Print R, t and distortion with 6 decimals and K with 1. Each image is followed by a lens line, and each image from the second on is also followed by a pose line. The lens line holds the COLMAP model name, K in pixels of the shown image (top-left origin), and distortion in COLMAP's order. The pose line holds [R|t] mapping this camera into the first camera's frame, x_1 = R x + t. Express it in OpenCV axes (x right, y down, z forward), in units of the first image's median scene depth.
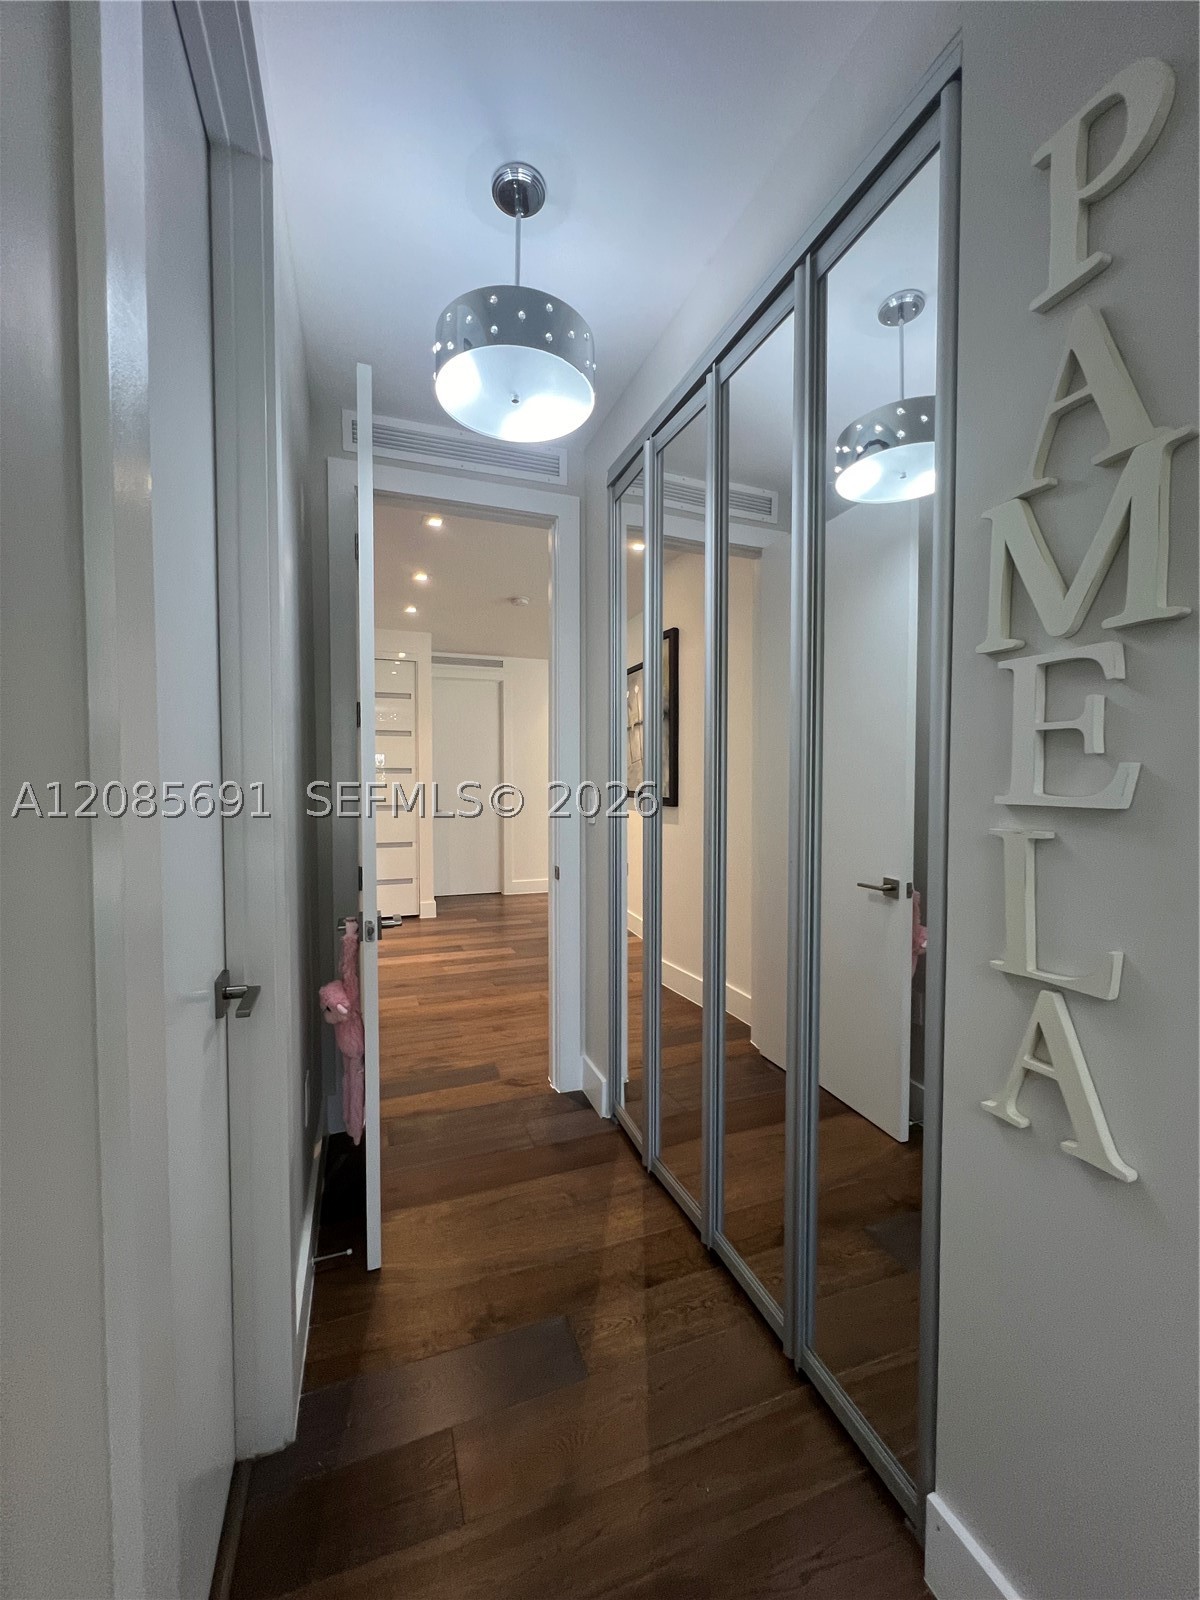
lens RADIAL K [[632.8, 0, 605.1], [0, 632.8, 792.8], [0, 0, 1]] dist [0.006260, -0.000222]
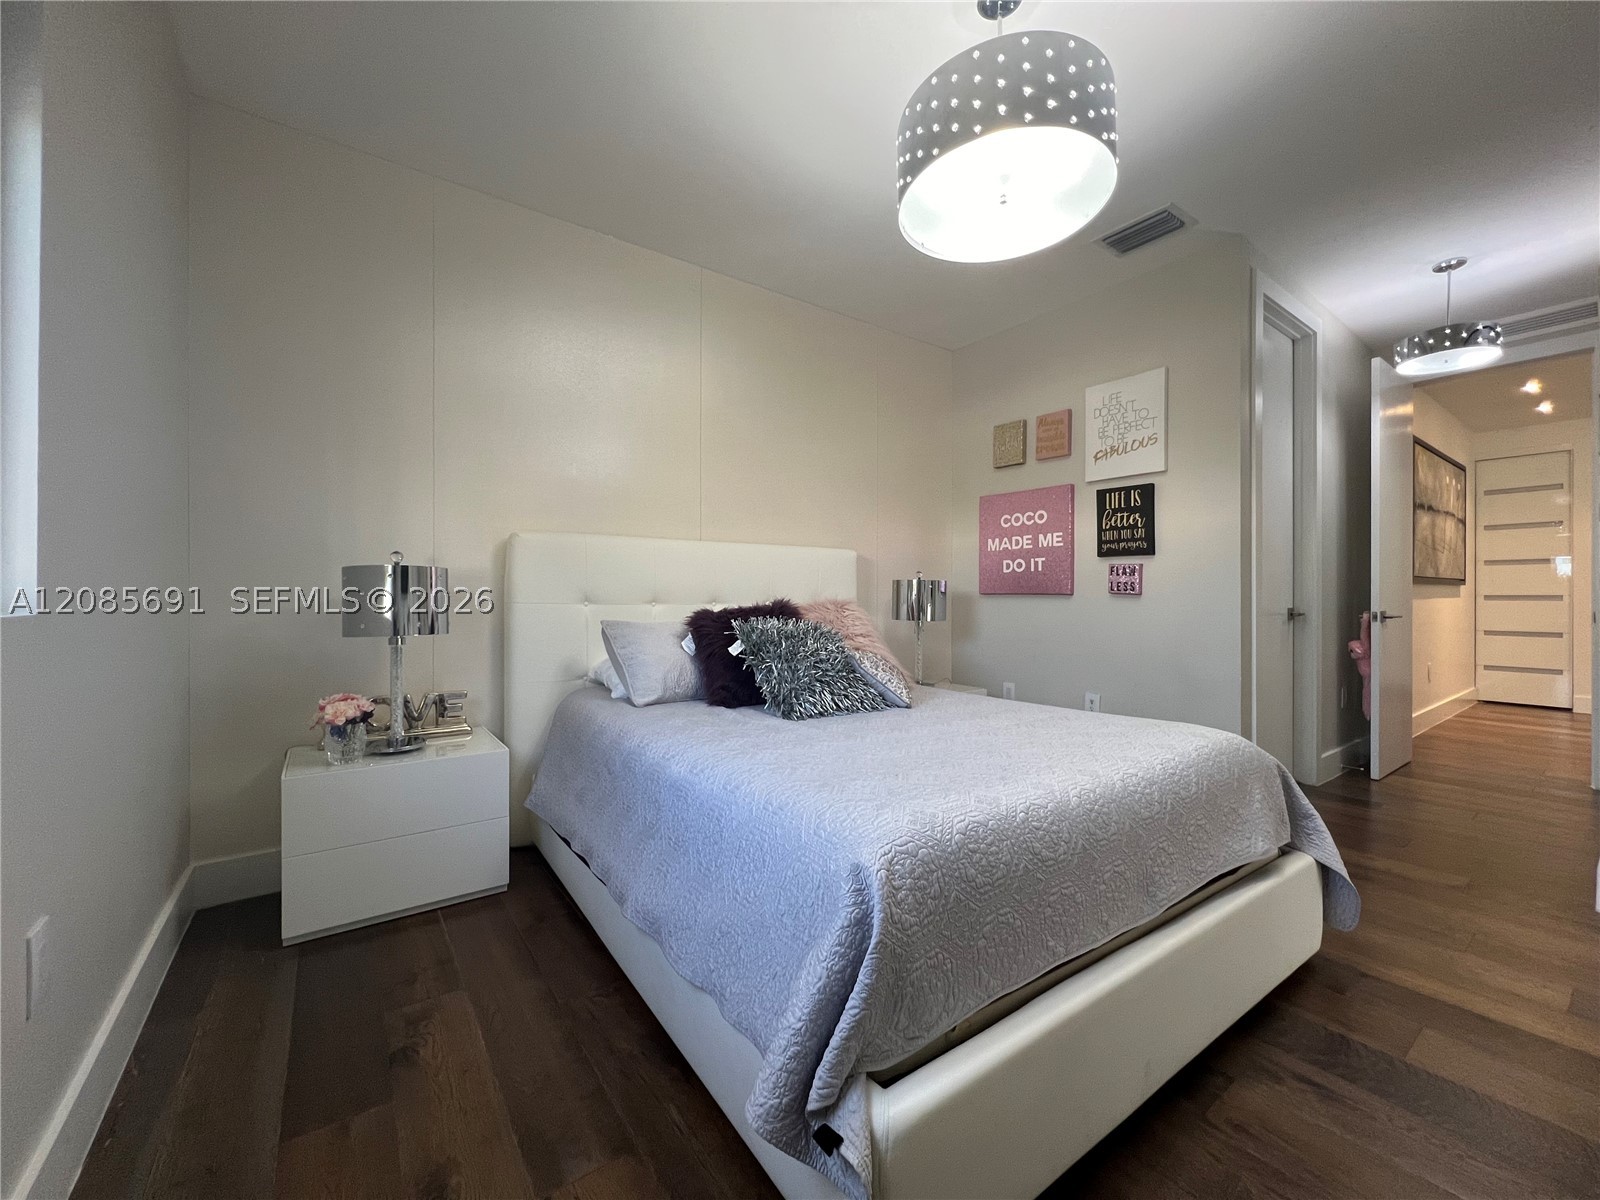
lens RADIAL K [[632.8, 0, 805.0], [0, 632.8, 599.0], [0, 0, 1]] dist [0.006260, -0.000222]
pose [[0.266873, 0.003114, -0.963727, 1.159335], [-0.031331, 0.999494, -0.005446, 0.228895], [0.963222, 0.031648, 0.266836, -1.394061]]
